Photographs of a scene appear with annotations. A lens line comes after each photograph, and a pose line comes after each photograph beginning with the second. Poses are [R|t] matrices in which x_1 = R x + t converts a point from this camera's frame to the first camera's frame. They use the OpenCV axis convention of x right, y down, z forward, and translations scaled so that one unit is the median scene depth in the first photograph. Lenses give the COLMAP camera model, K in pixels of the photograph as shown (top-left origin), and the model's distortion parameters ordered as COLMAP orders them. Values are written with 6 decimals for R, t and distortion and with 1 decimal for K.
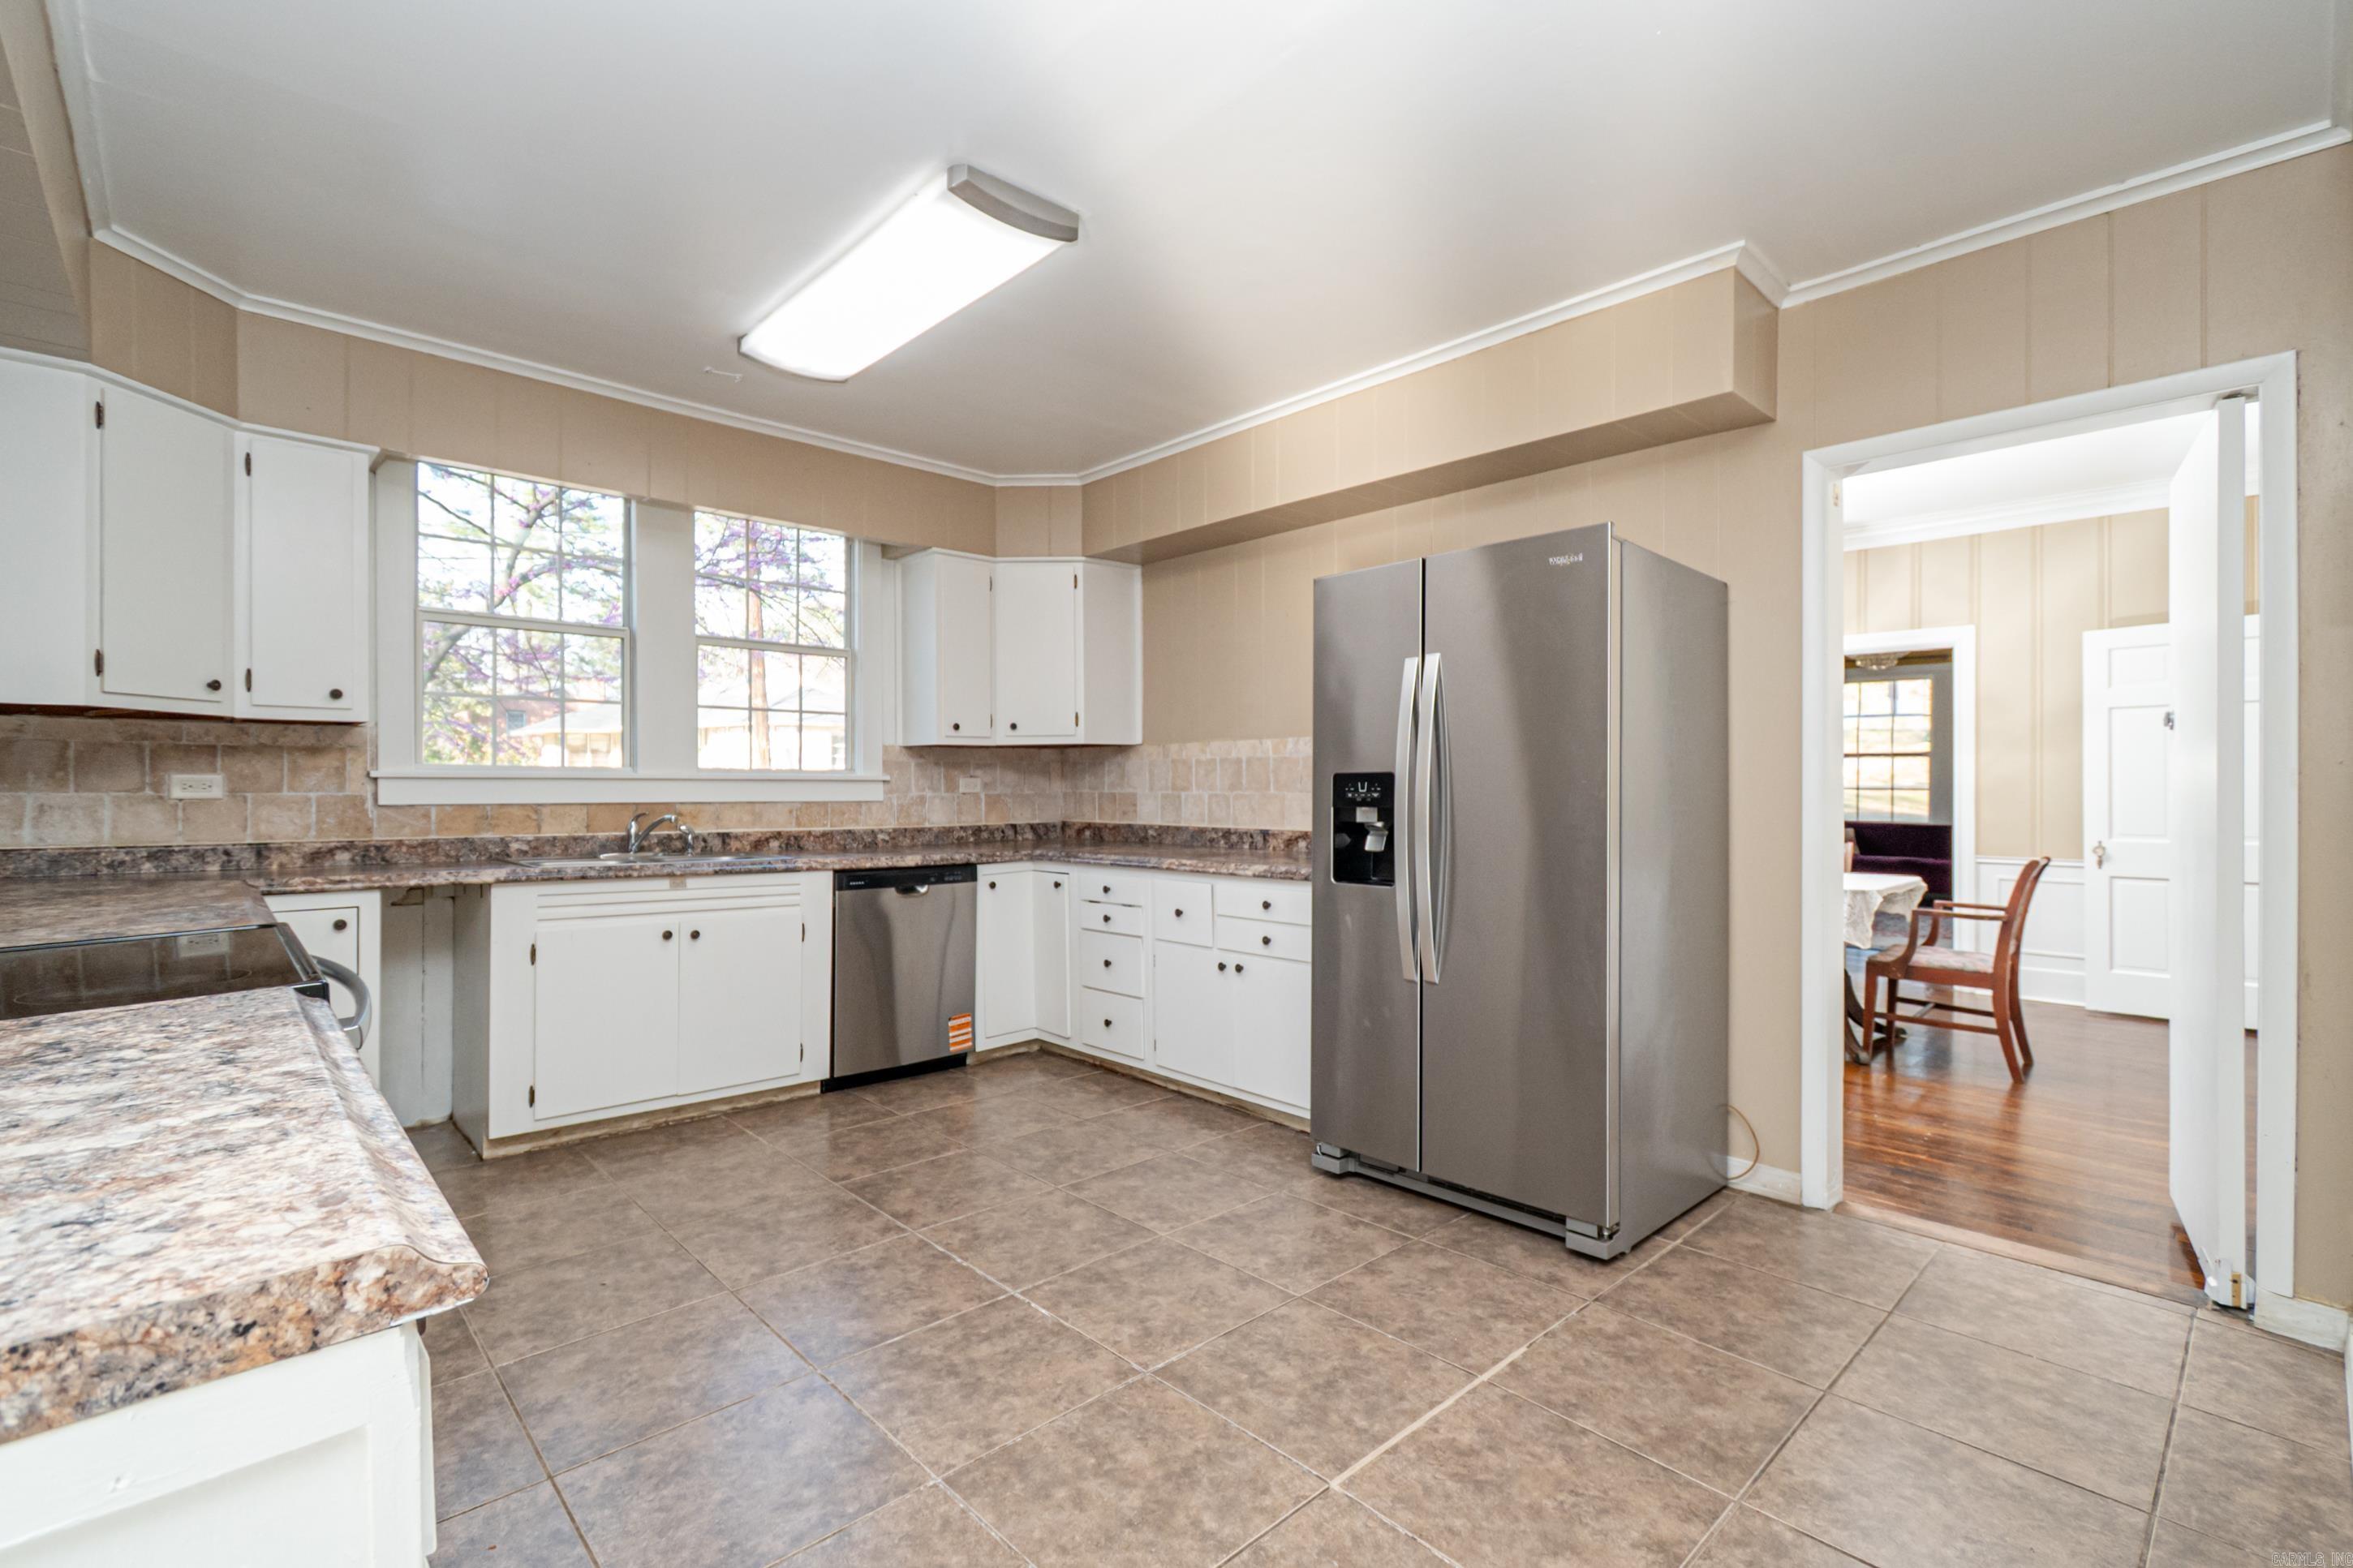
lens RADIAL K [[1049.1, 0, 1175.2], [0, 1049.1, 790.9], [0, 0, 1]] dist [0.007611, -0.003412]
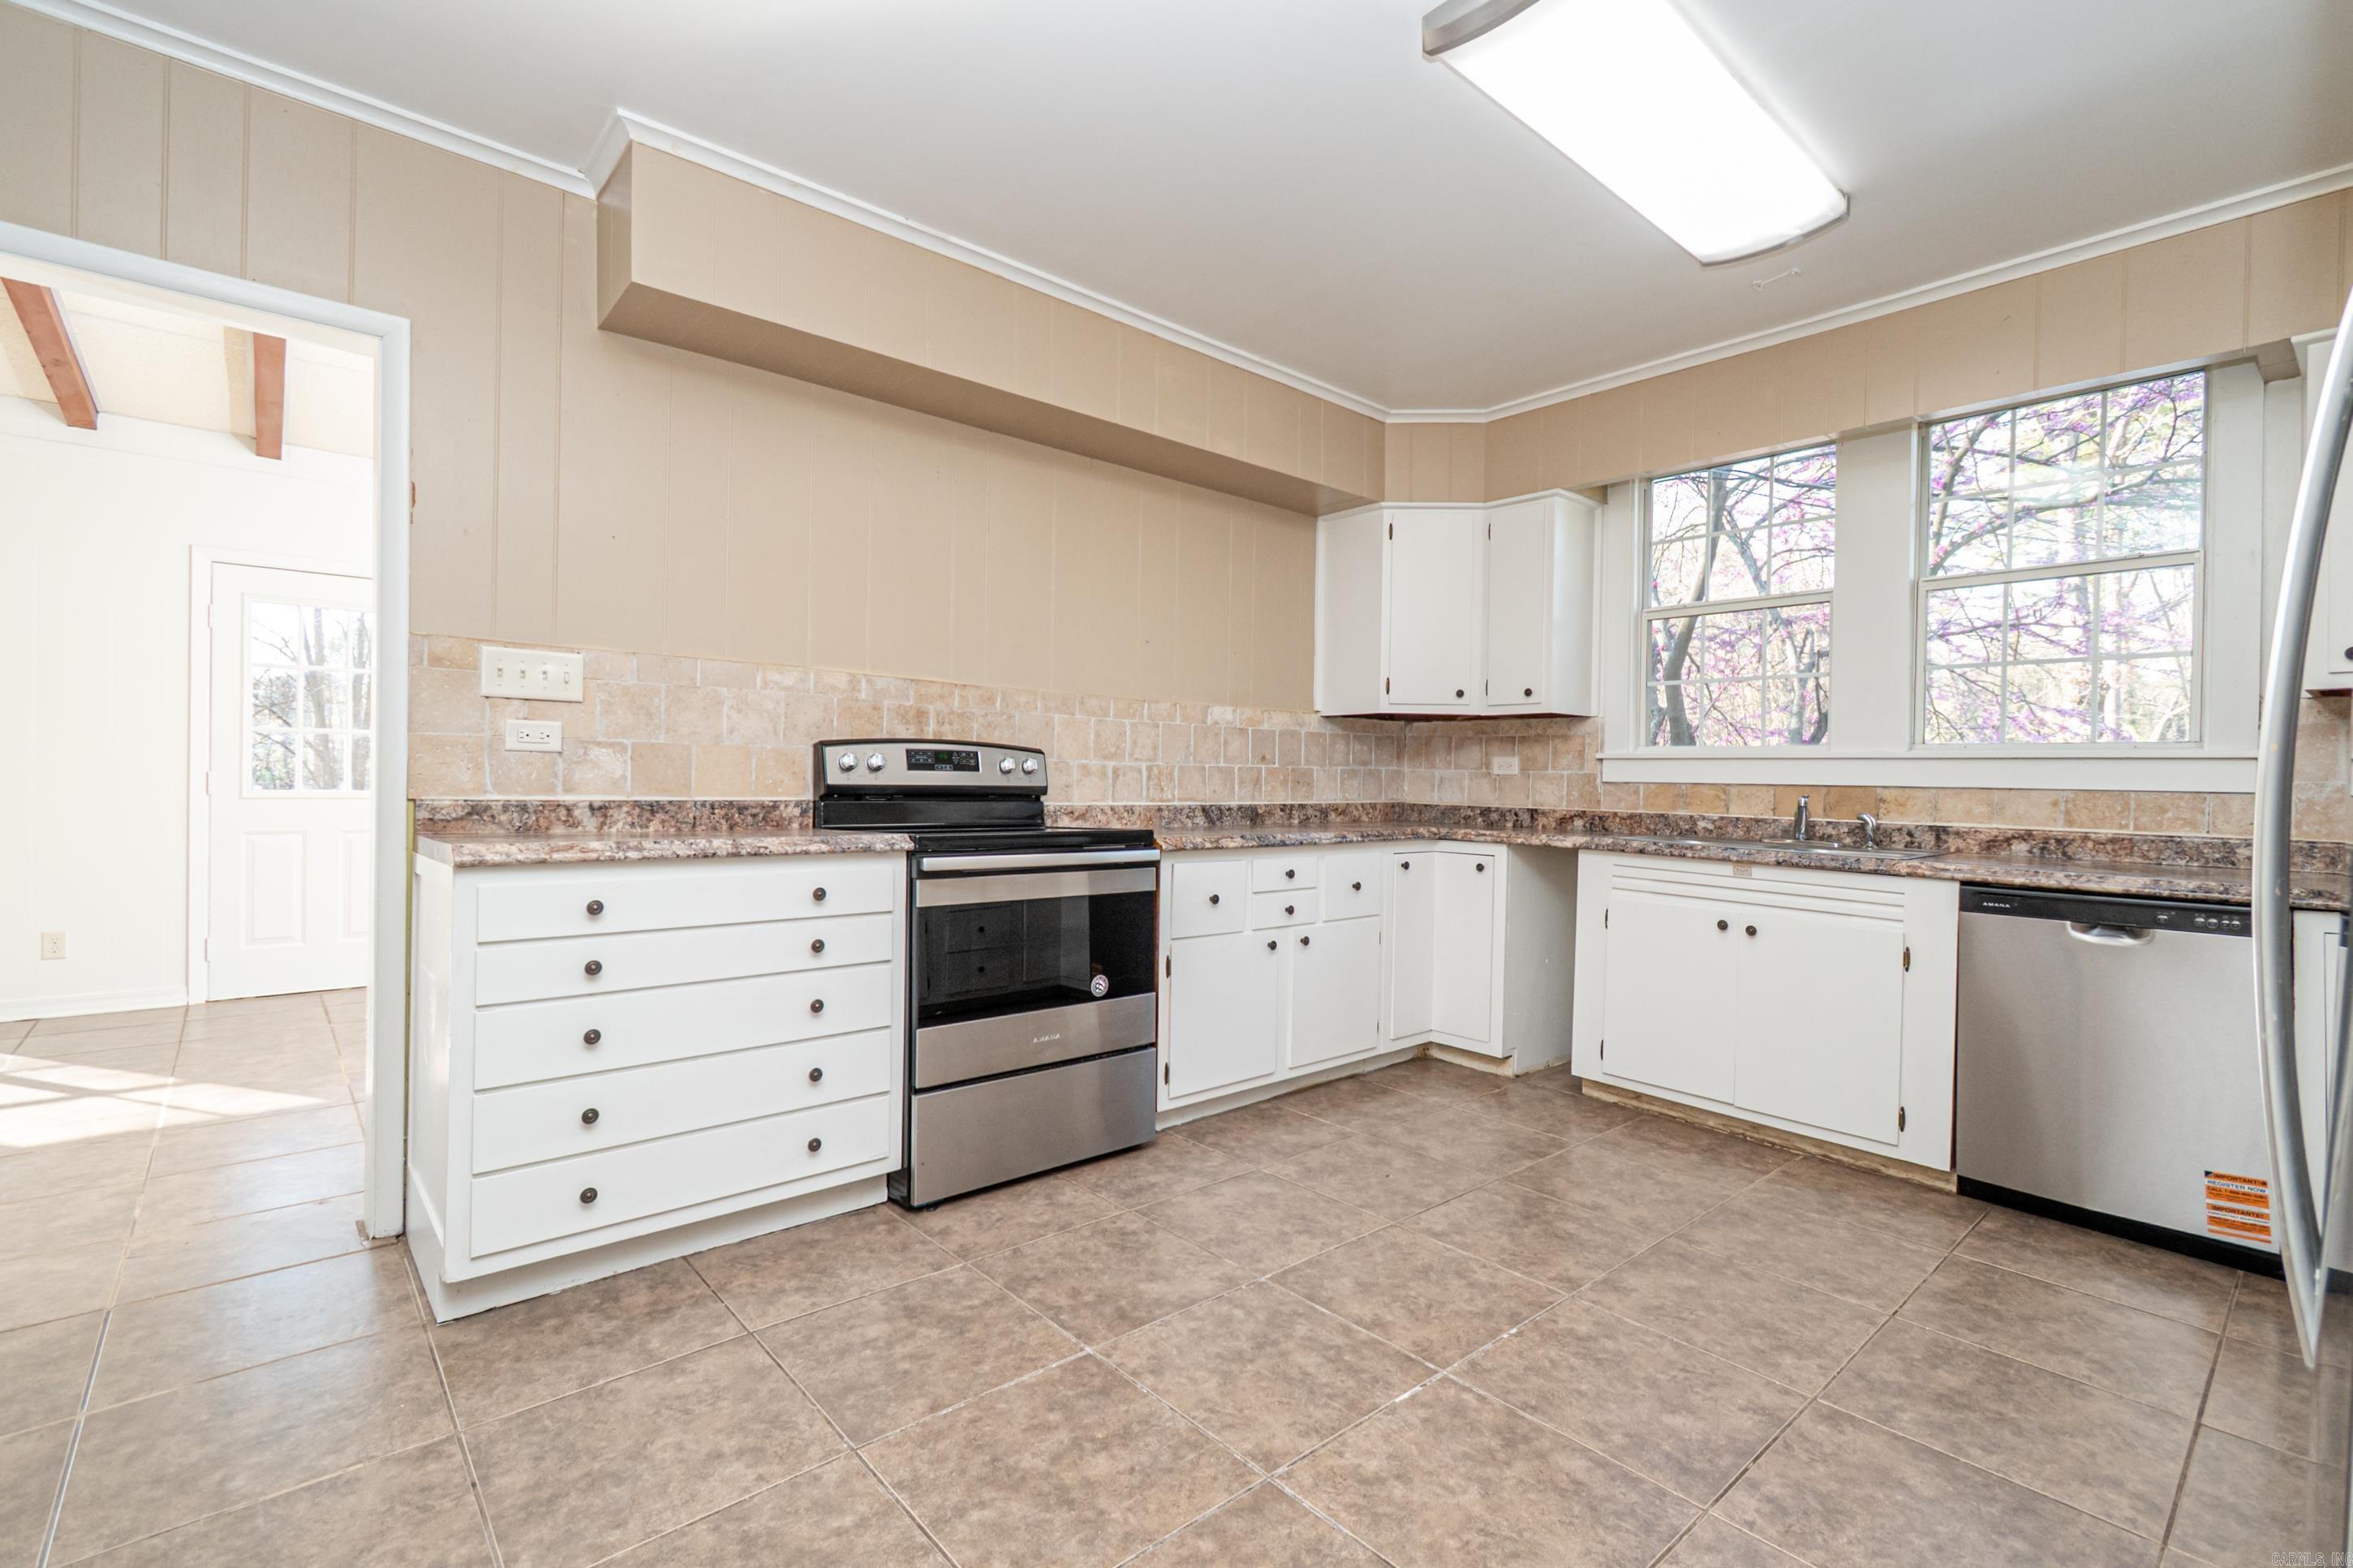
lens RADIAL K [[1049.1, 0, 1178.3], [0, 1049.1, 775.2], [0, 0, 1]] dist [0.007611, -0.003412]
pose [[-0.032881, 0.002597, -0.999456, 0.469060], [-0.014575, 0.999889, 0.003078, 0.009785], [0.999353, 0.014668, -0.032839, 0.570969]]
